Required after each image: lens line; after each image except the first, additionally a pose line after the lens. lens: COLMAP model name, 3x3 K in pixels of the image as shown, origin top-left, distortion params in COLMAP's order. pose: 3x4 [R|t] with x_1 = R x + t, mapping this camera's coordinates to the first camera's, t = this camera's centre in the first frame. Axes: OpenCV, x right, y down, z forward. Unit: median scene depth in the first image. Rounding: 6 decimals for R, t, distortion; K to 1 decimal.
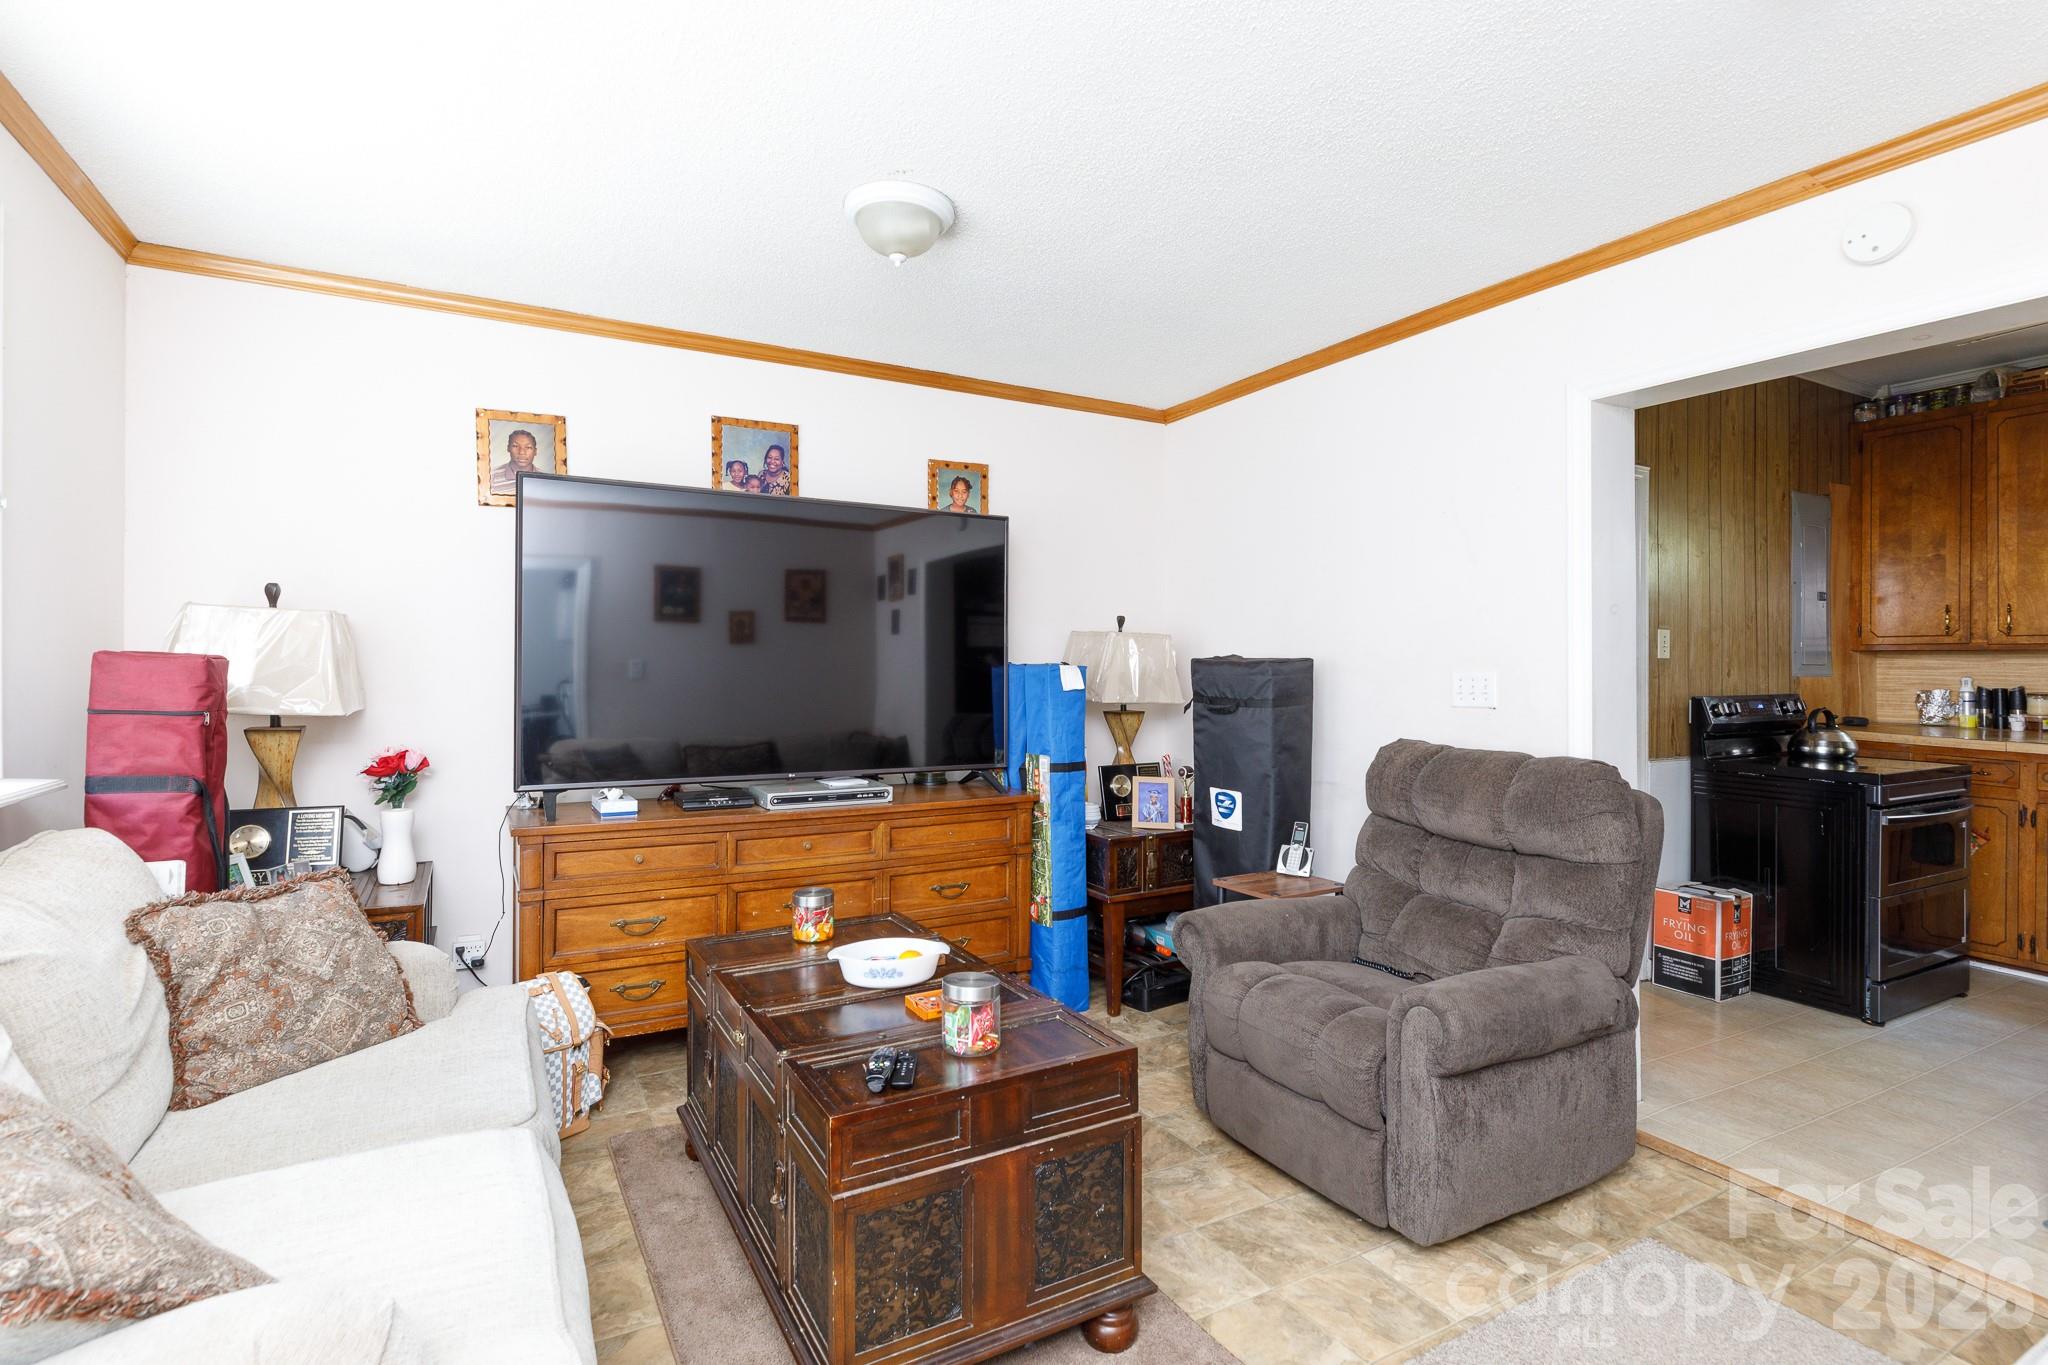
lens RADIAL K [[984.5, 0, 1024.0], [0, 984.5, 665.6], [0, 0, 1]] dist [0.000913, -0.000448]
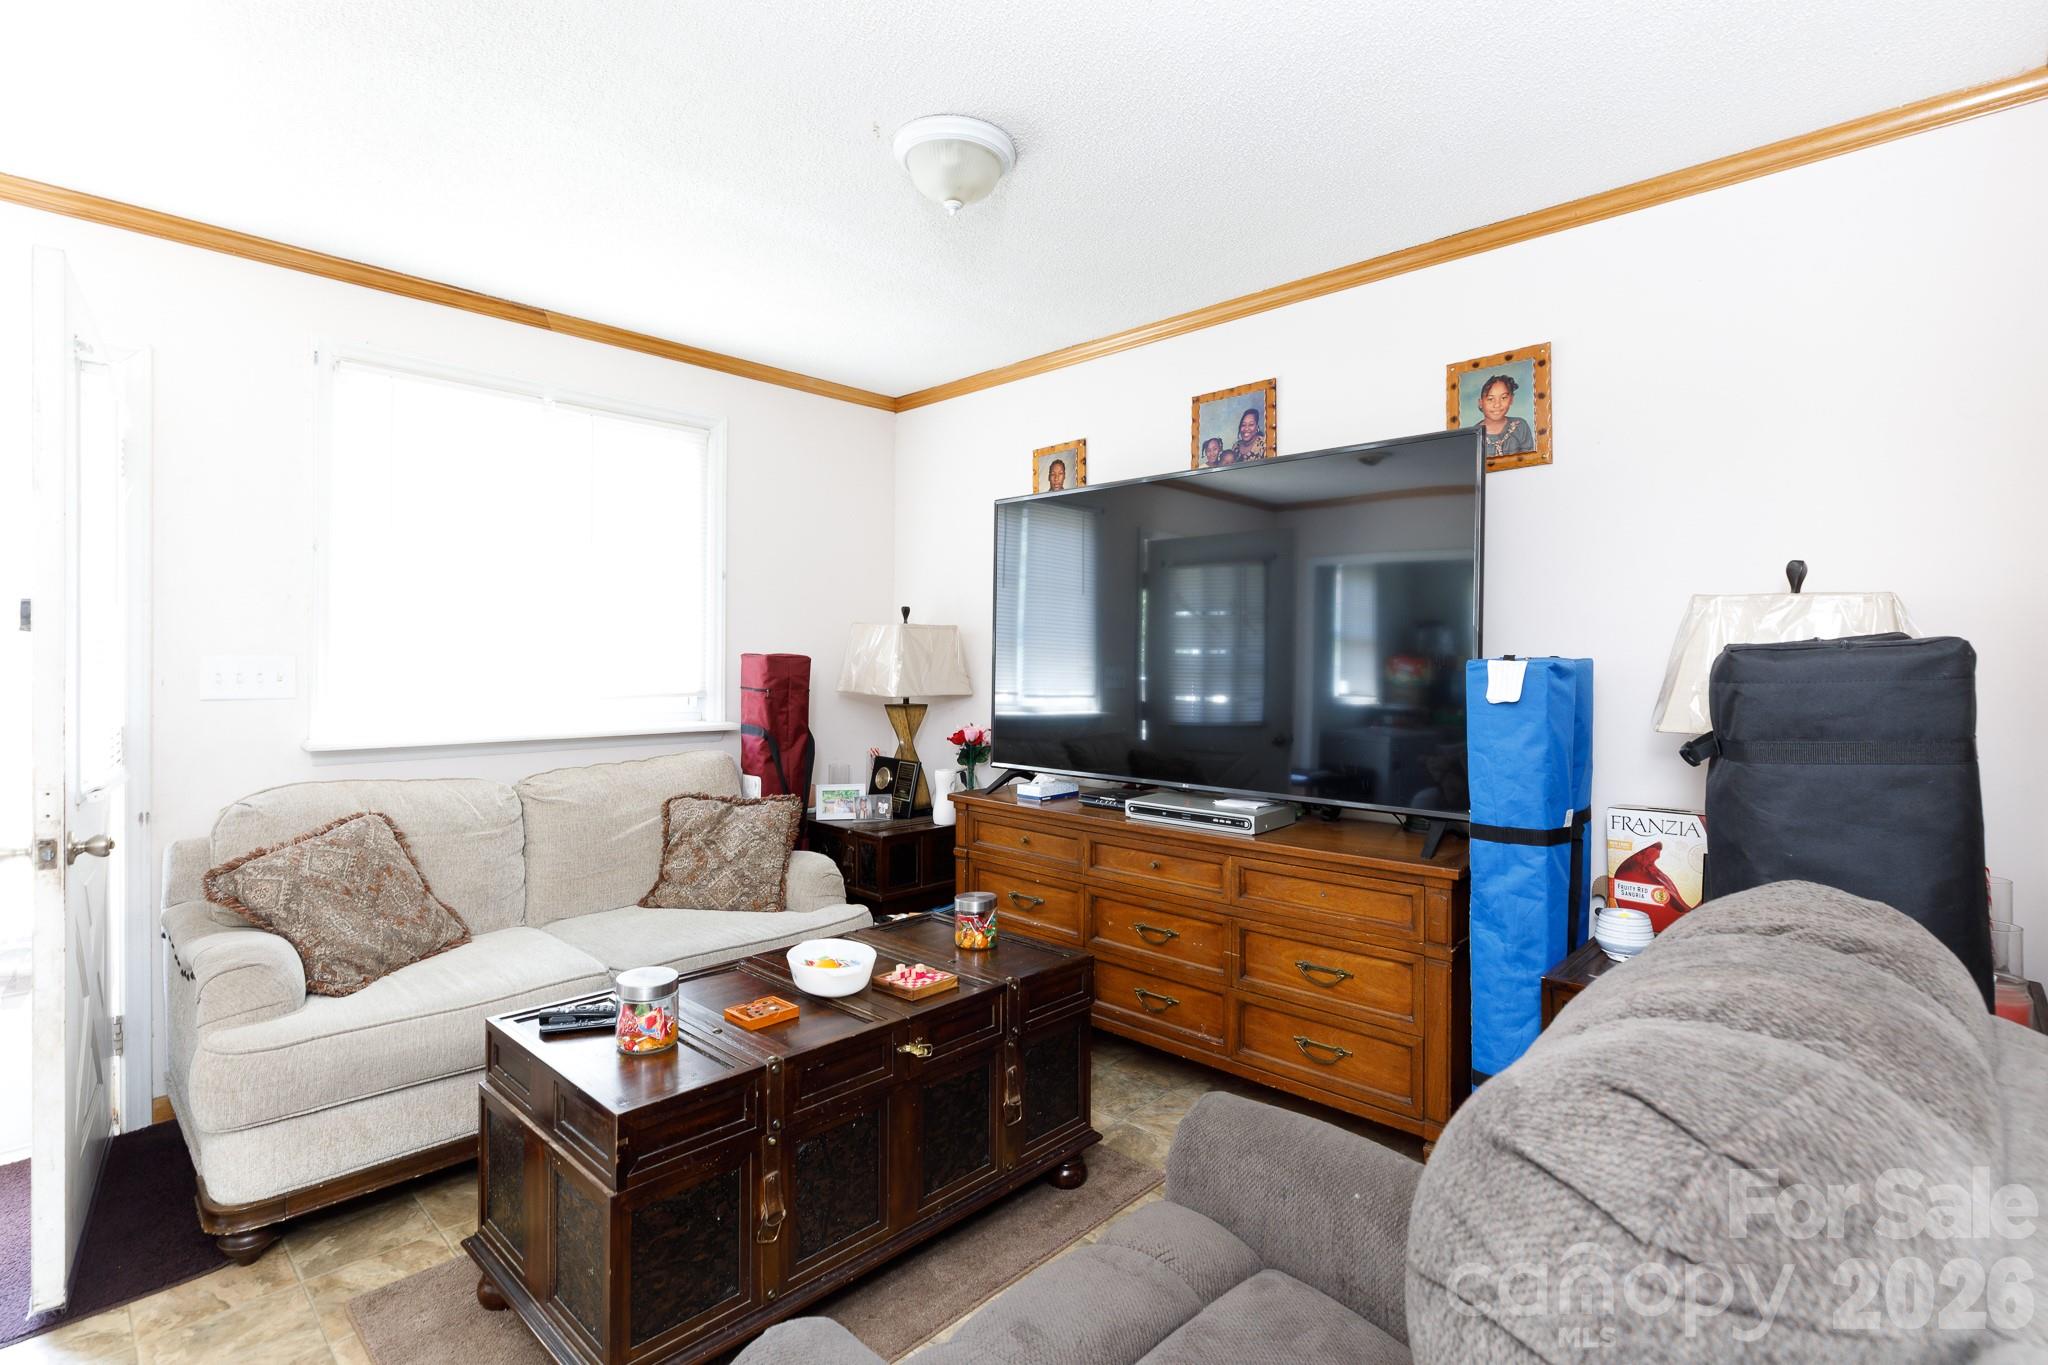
lens RADIAL K [[984.5, 0, 1024.8], [0, 984.5, 679.9], [0, 0, 1]] dist [0.000913, -0.000448]
pose [[0.297659, 0.006889, -0.954647, 1.354127], [-0.009153, 0.999949, 0.004362, 0.032739], [0.954628, 0.007439, 0.297707, 1.449760]]
